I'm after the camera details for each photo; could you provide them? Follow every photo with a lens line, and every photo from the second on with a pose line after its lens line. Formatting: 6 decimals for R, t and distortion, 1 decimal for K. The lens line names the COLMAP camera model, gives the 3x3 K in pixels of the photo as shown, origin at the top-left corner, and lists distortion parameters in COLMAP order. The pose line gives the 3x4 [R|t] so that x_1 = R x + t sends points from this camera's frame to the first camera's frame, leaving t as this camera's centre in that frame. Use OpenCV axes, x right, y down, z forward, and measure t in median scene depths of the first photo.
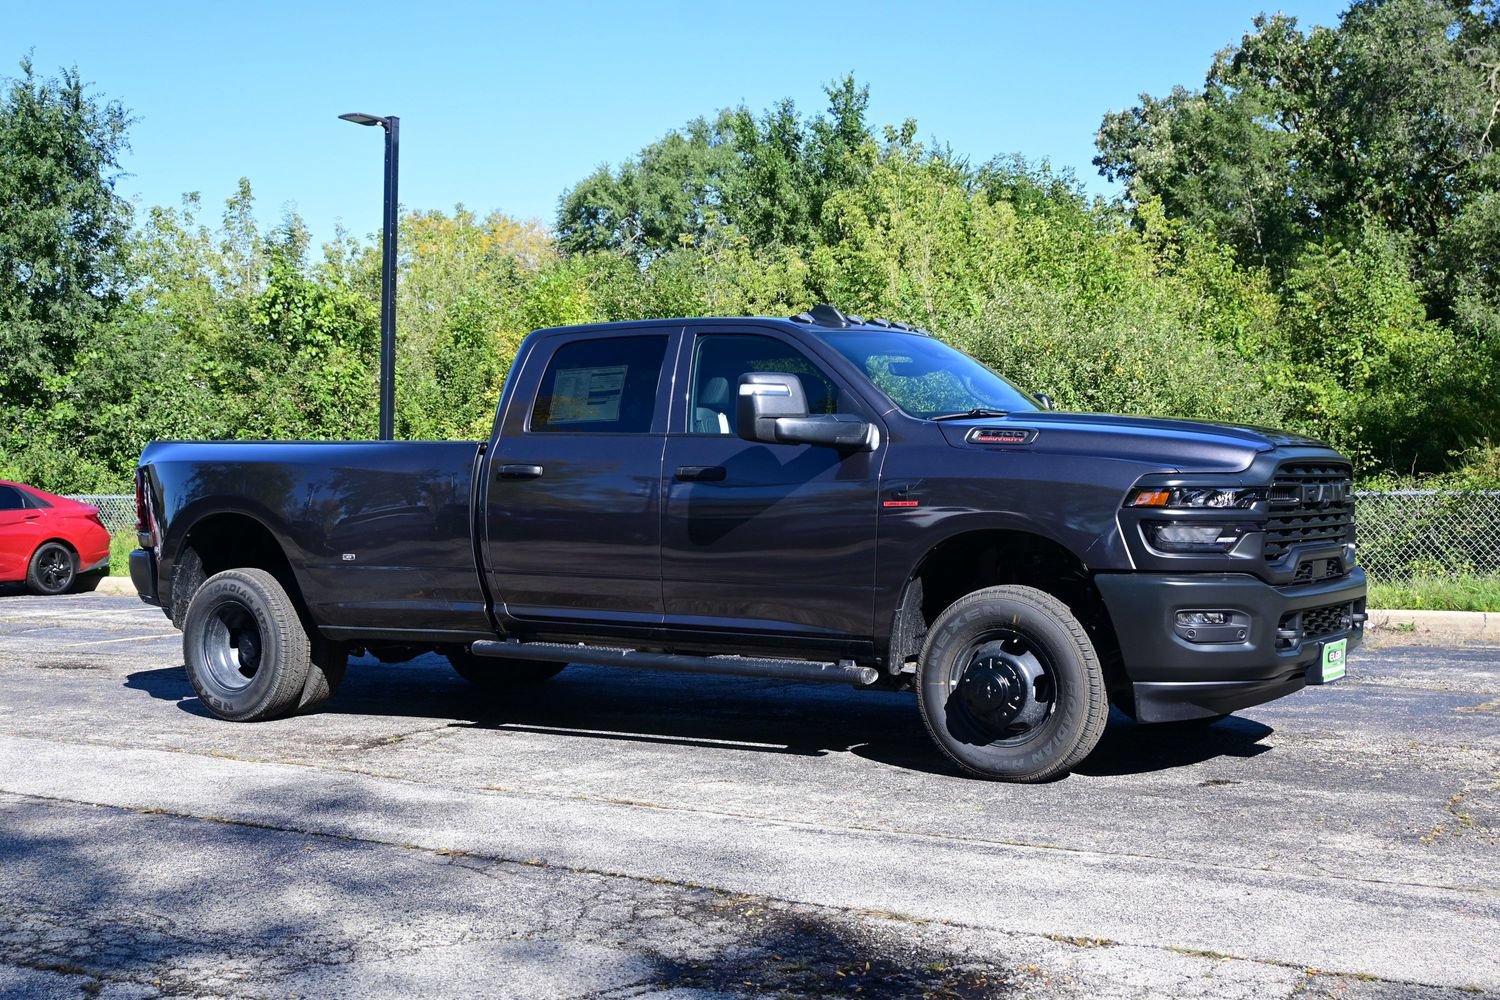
lens RADIAL K [[1895.6, 0, 750.0], [0, 1895.6, 500.0], [0, 0, 1]] dist [-0.030690, -0.016060]
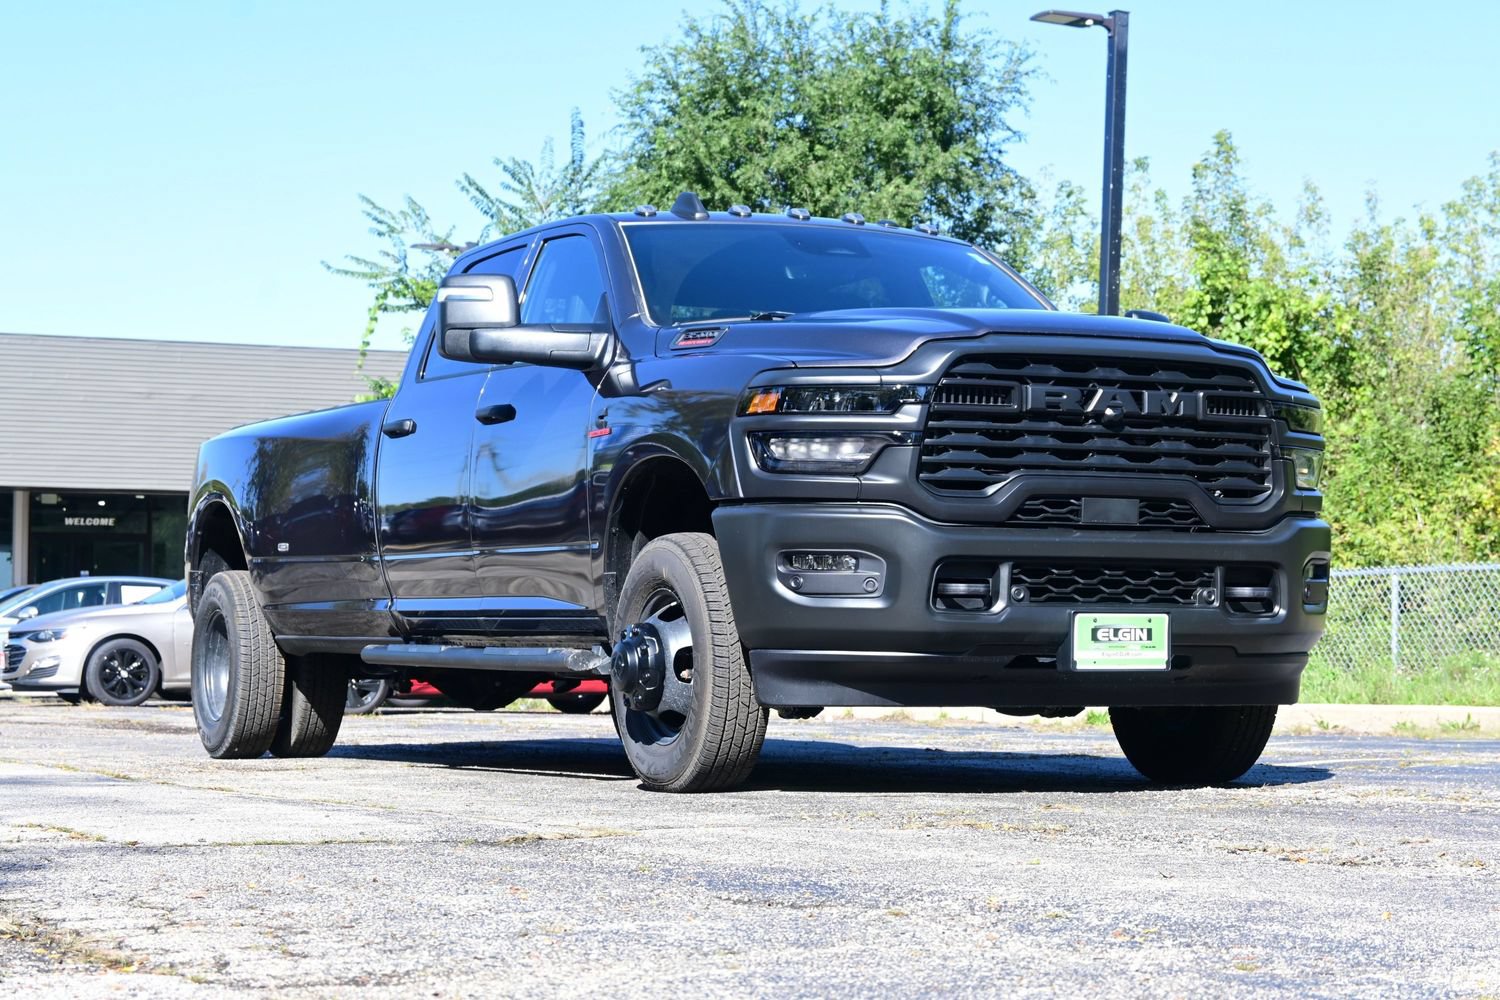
lens RADIAL K [[3246.0, 0, 781.3], [0, 3246.0, 502.7], [0, 0, 1]] dist [-0.131118, 2.521969]
pose [[0.855376, -0.016080, -0.517758, 0.627258], [-0.015483, 0.998278, -0.056583, 0.078948], [0.517777, 0.056416, 0.853654, -0.063062]]
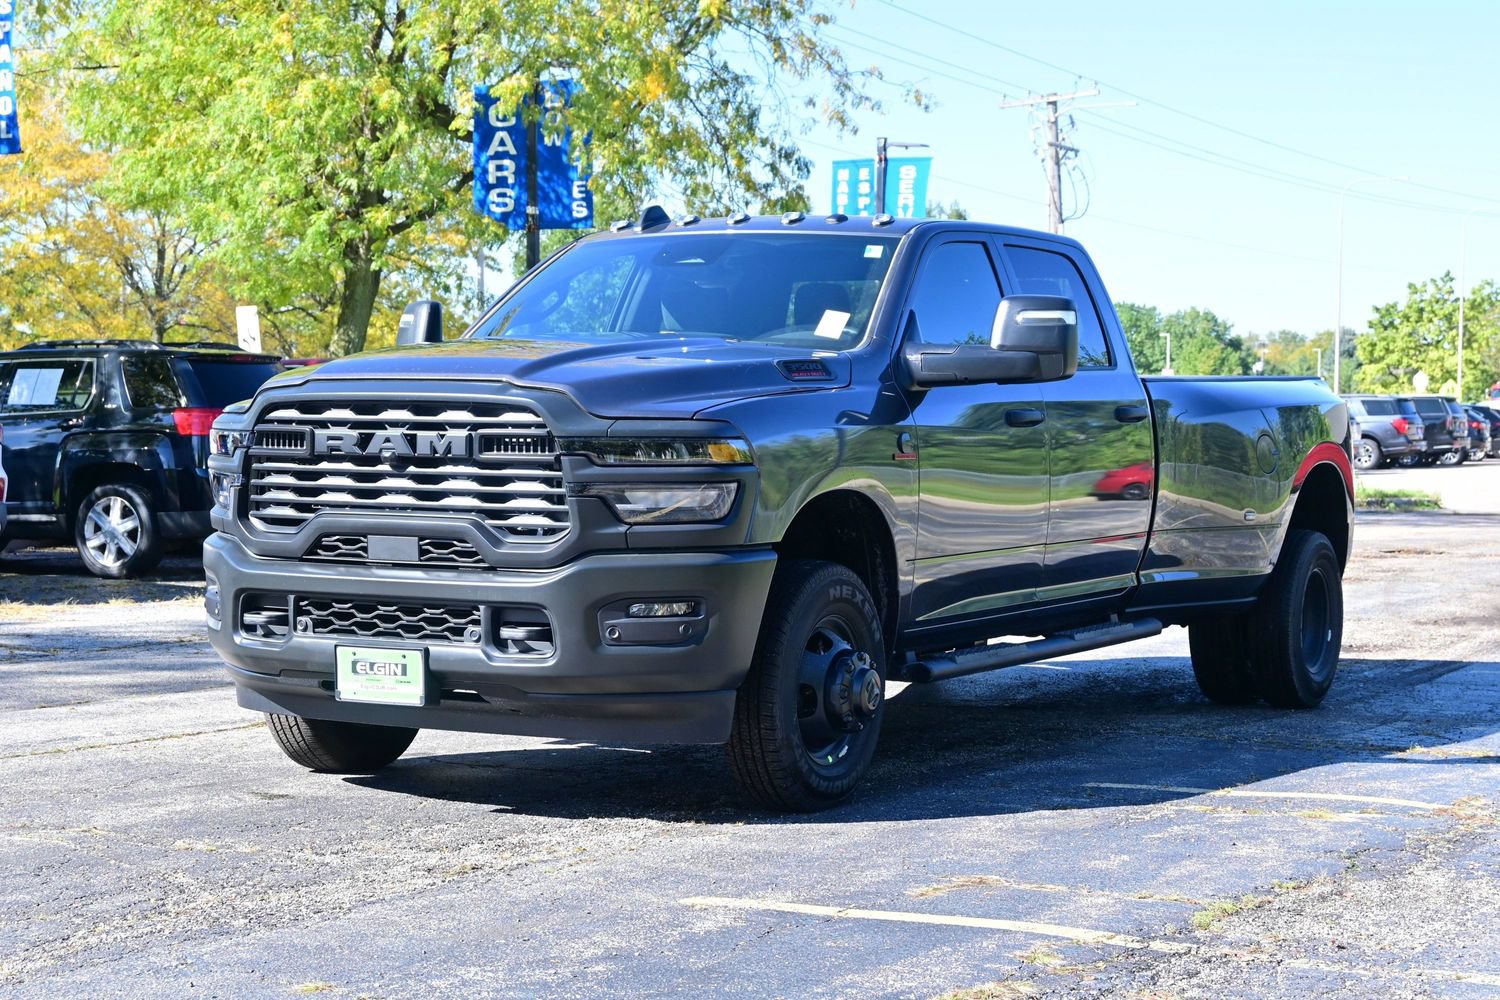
lens RADIAL K [[2878.2, 0, 750.0], [0, 2878.2, 500.0], [0, 0, 1]] dist [-0.085528, 0.049095]
pose [[0.071249, 0.039805, -0.996664, 1.082598], [-0.024254, 0.998977, 0.038163, -0.021248], [0.997164, 0.021454, 0.072141, 0.812192]]
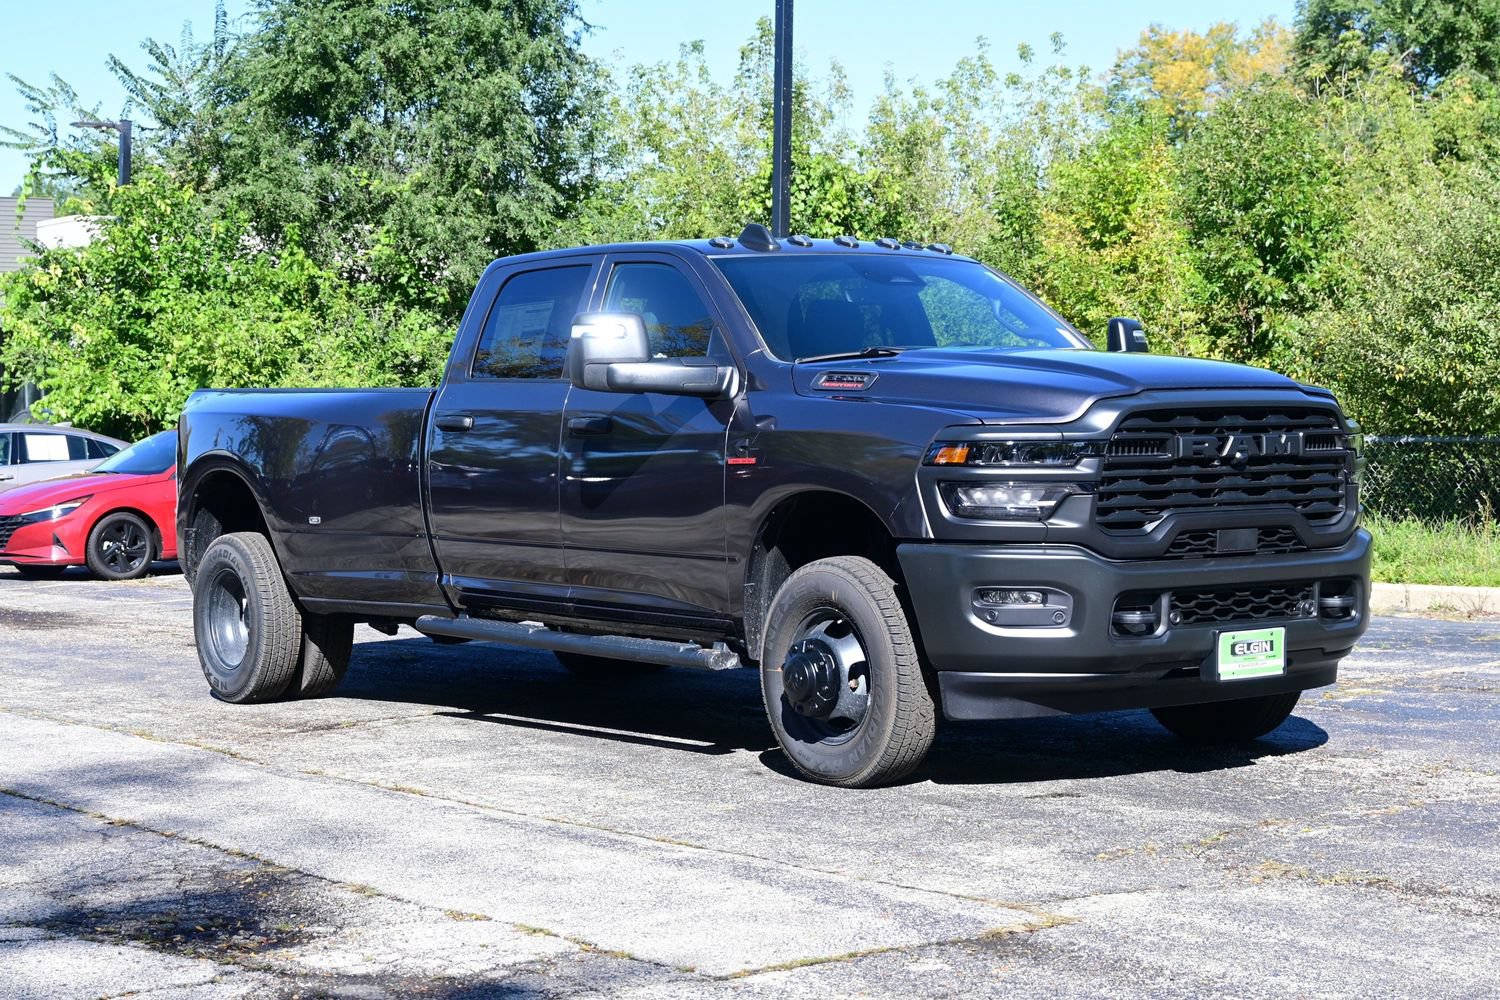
lens RADIAL K [[2774.5, 0, 750.0], [0, 2774.5, 500.0], [0, 0, 1]] dist [-0.141626, 2.001563]
pose [[0.937320, 0.002283, -0.348462, 0.398167], [0.005363, 0.999766, 0.020978, -0.005138], [0.348428, -0.021532, 0.937088, -0.137207]]
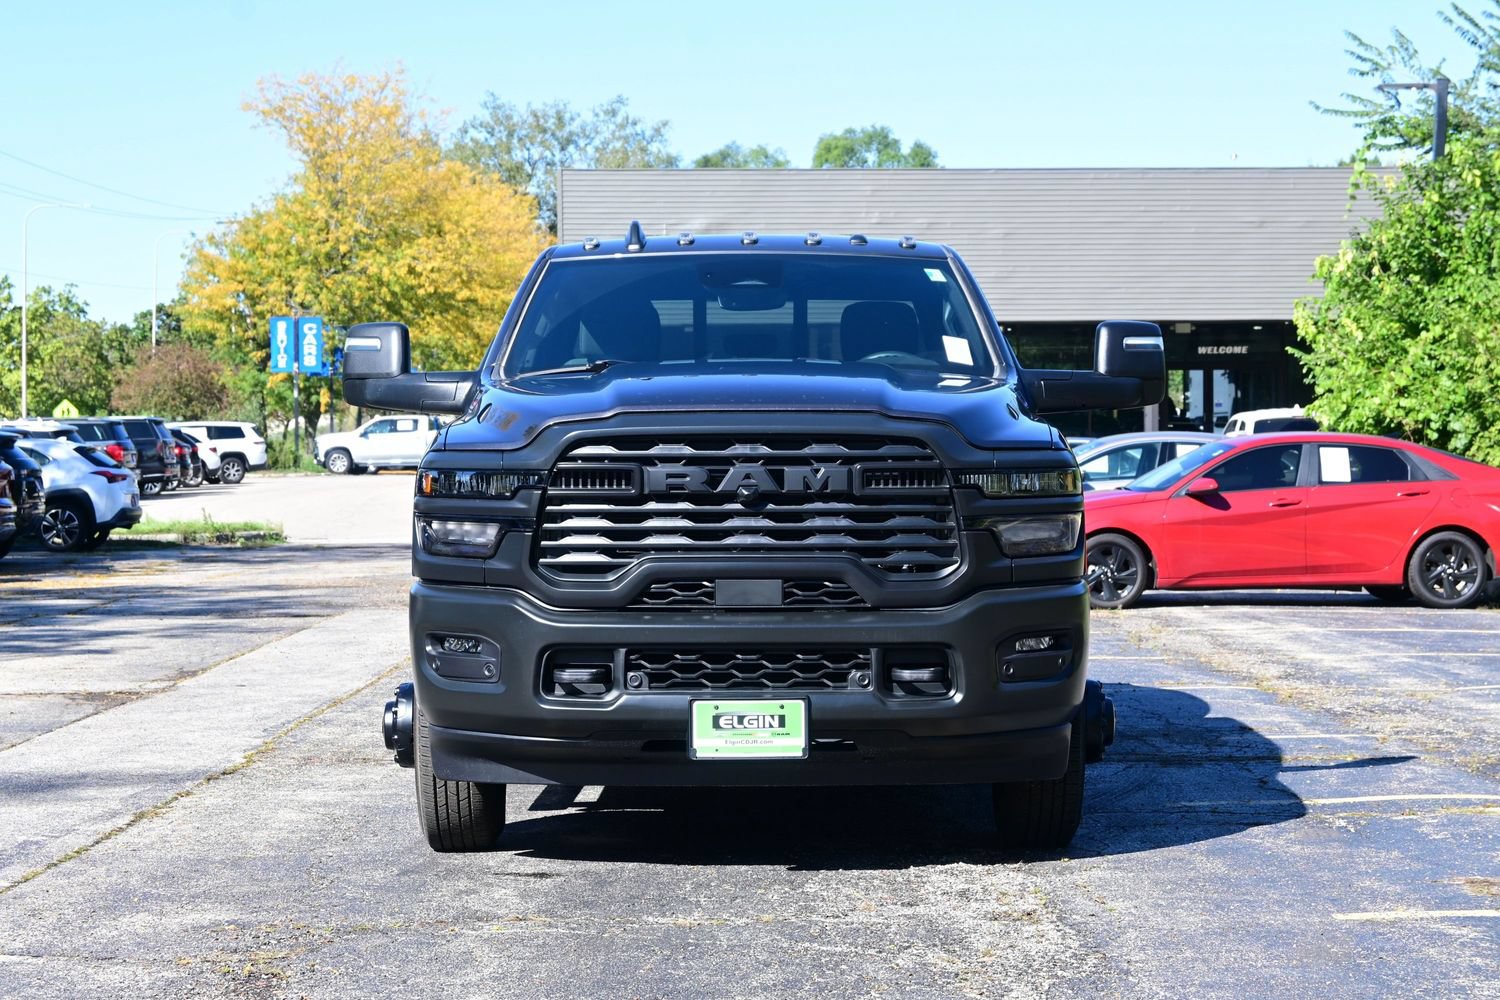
lens RADIAL K [[3298.3, 0, 750.0], [0, 3298.3, 500.0], [0, 0, 1]] dist [-0.153573, 3.780827]
pose [[0.550768, 0.020720, -0.834401, 0.987450], [-0.011271, 0.999785, 0.017387, -0.013301], [0.834583, -0.000171, 0.550883, 0.269727]]
